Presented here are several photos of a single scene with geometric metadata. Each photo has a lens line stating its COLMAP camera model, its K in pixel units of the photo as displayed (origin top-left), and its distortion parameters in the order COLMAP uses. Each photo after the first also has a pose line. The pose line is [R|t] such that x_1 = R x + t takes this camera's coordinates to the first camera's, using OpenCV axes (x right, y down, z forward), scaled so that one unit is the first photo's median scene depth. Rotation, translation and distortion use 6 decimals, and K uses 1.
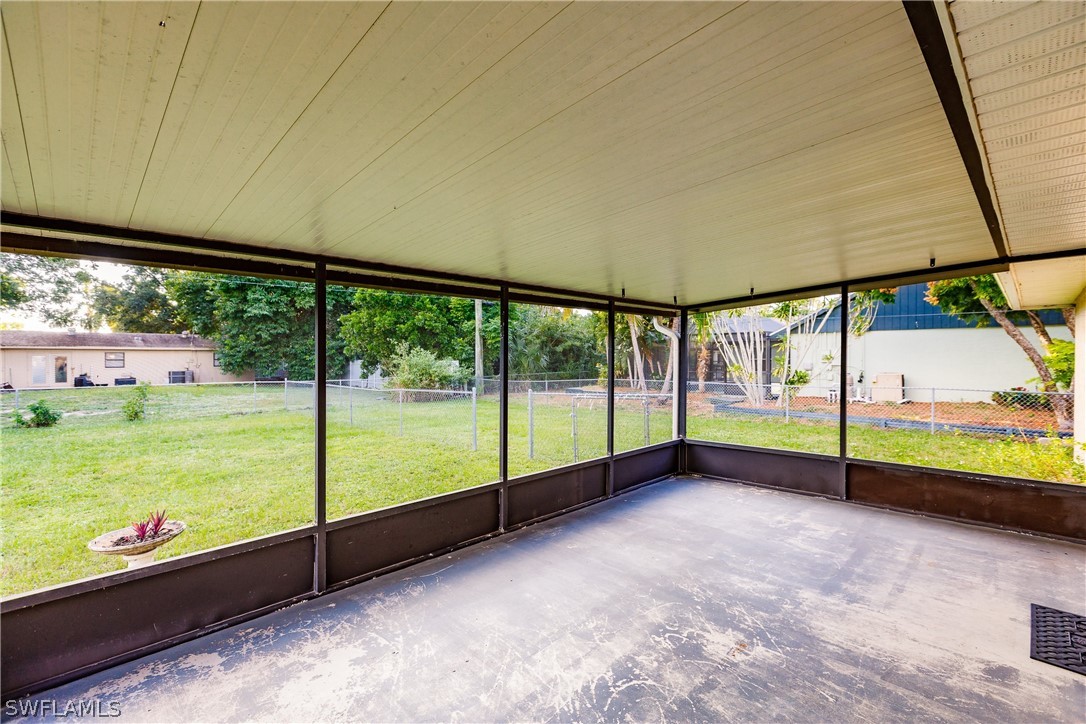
lens RADIAL K [[476.6, 0, 544.4], [0, 476.6, 358.7], [0, 0, 1]] dist [0.000734, -0.000497]
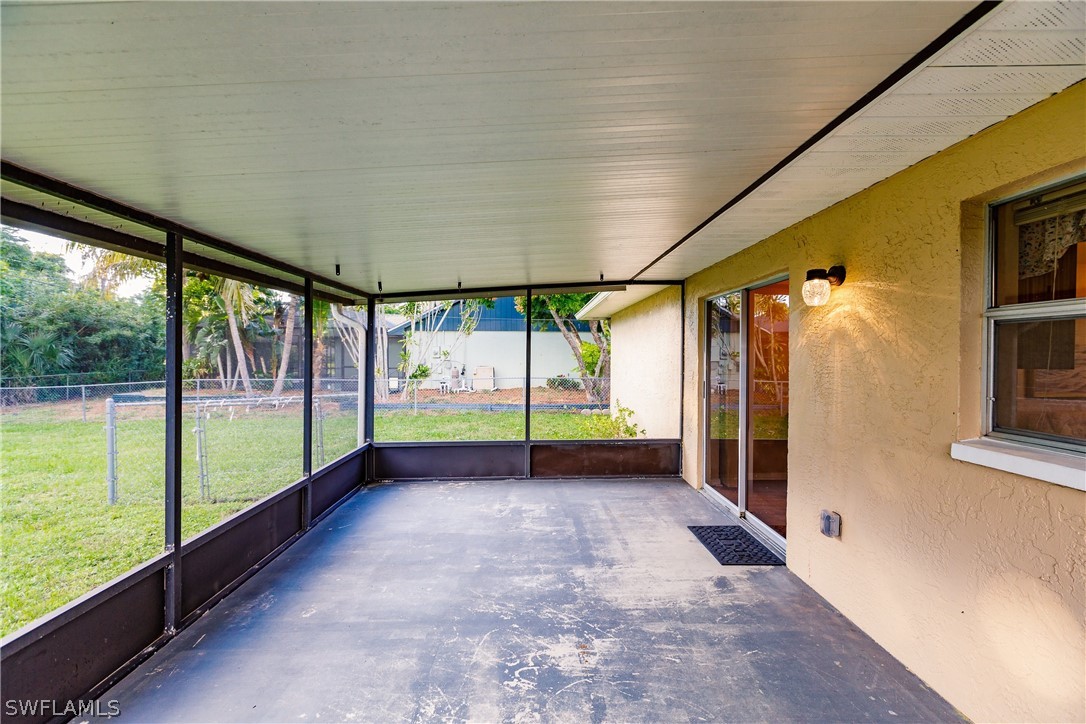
lens RADIAL K [[476.6, 0, 544.4], [0, 476.6, 358.7], [0, 0, 1]] dist [0.000734, -0.000497]
pose [[0.687677, -0.004346, 0.726004, -0.171638], [-0.001983, 0.999967, 0.007865, 0.003799], [-0.726014, -0.006848, 0.687646, 0.198520]]
